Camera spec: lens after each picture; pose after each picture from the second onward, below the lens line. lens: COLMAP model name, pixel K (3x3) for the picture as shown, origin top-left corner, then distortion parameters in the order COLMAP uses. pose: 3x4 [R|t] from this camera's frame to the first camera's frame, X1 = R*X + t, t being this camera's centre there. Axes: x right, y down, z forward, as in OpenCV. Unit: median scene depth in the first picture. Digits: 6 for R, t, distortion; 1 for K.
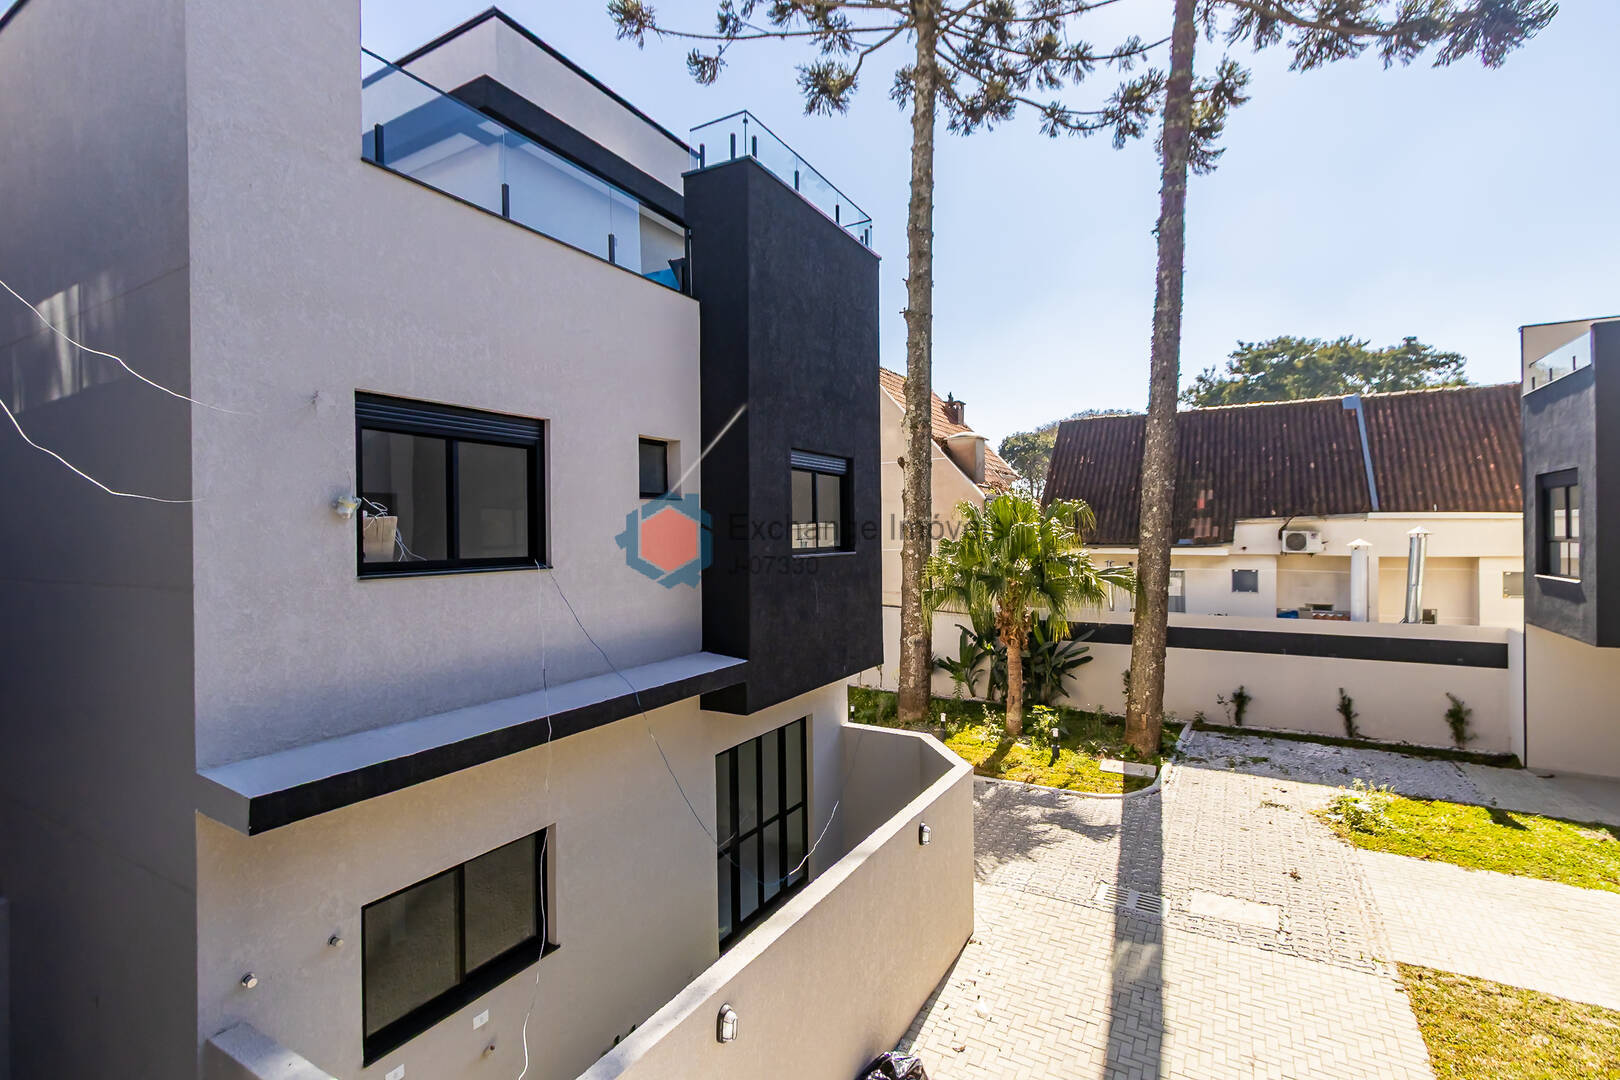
lens RADIAL K [[729.2, 0, 813.2], [0, 729.2, 538.7], [0, 0, 1]] dist [0.007172, -0.002486]
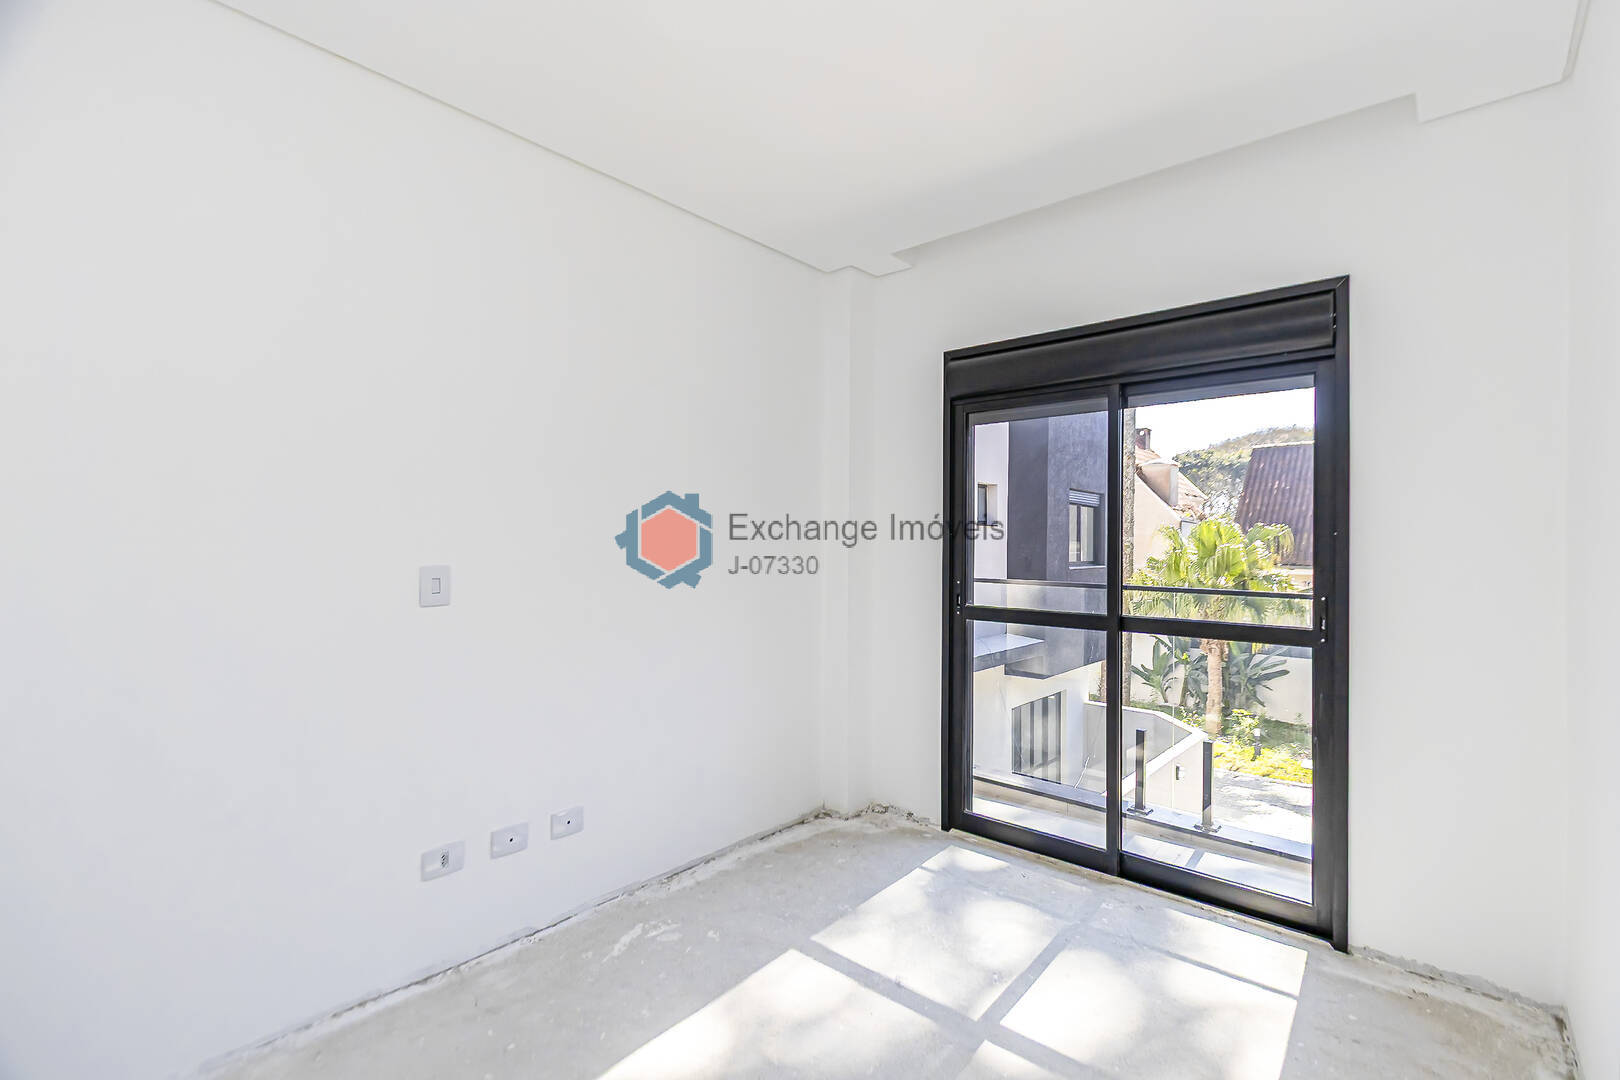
lens RADIAL K [[729.2, 0, 810.5], [0, 729.2, 535.6], [0, 0, 1]] dist [0.007172, -0.002486]
pose [[0.981704, 0.021700, -0.189171, -0.124115], [-0.025449, 0.999525, -0.017411, 0.000219], [0.188703, 0.021906, 0.981790, -0.219056]]
